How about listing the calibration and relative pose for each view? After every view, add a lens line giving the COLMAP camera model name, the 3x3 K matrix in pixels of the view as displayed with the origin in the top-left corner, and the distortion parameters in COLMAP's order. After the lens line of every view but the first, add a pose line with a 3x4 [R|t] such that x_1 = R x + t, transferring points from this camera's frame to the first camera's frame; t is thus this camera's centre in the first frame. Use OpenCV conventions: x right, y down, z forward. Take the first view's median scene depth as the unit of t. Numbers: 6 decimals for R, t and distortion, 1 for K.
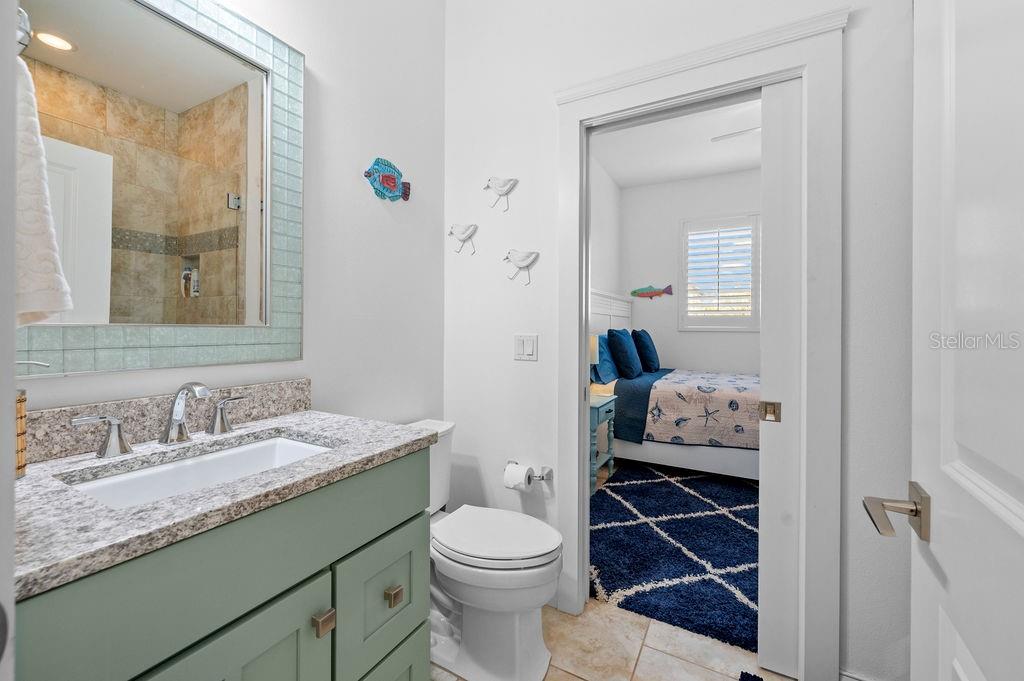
lens RADIAL K [[413.3, 0, 512.0], [0, 413.3, 340.5], [0, 0, 1]] dist [-0.000704, -0.000034]
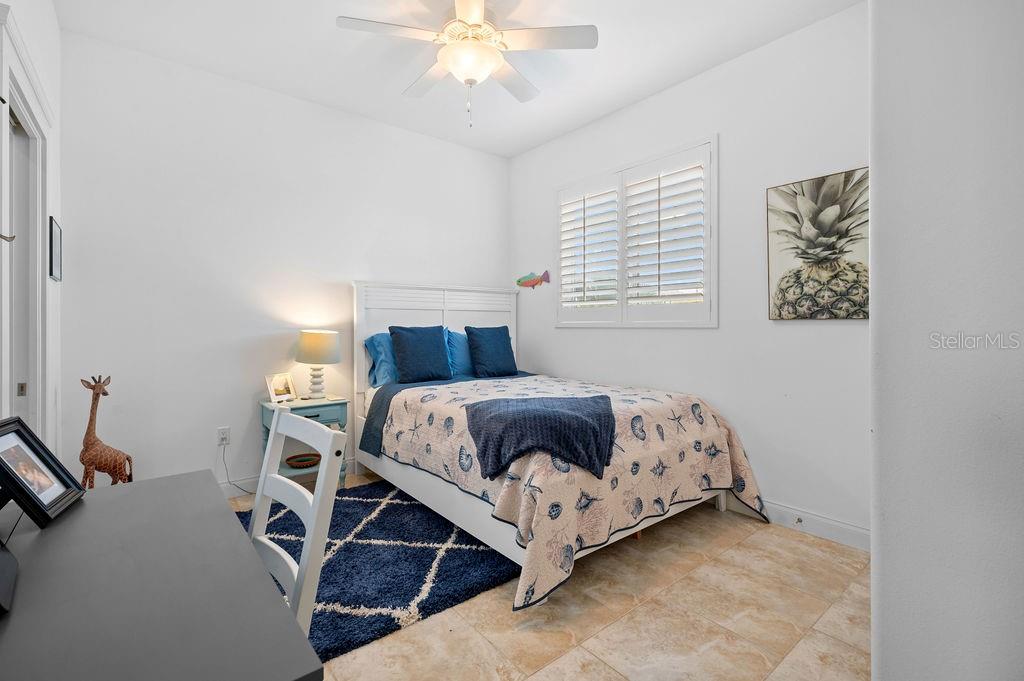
lens RADIAL K [[456.7, 0, 512.0], [0, 456.7, 340.5], [0, 0, 1]] dist [-0.000539, -0.000003]
pose [[0.923653, -0.000409, -0.383230, 0.709680], [0.000857, 0.999999, 0.000998, 0.001468], [0.383229, -0.001250, 0.923652, 0.162162]]
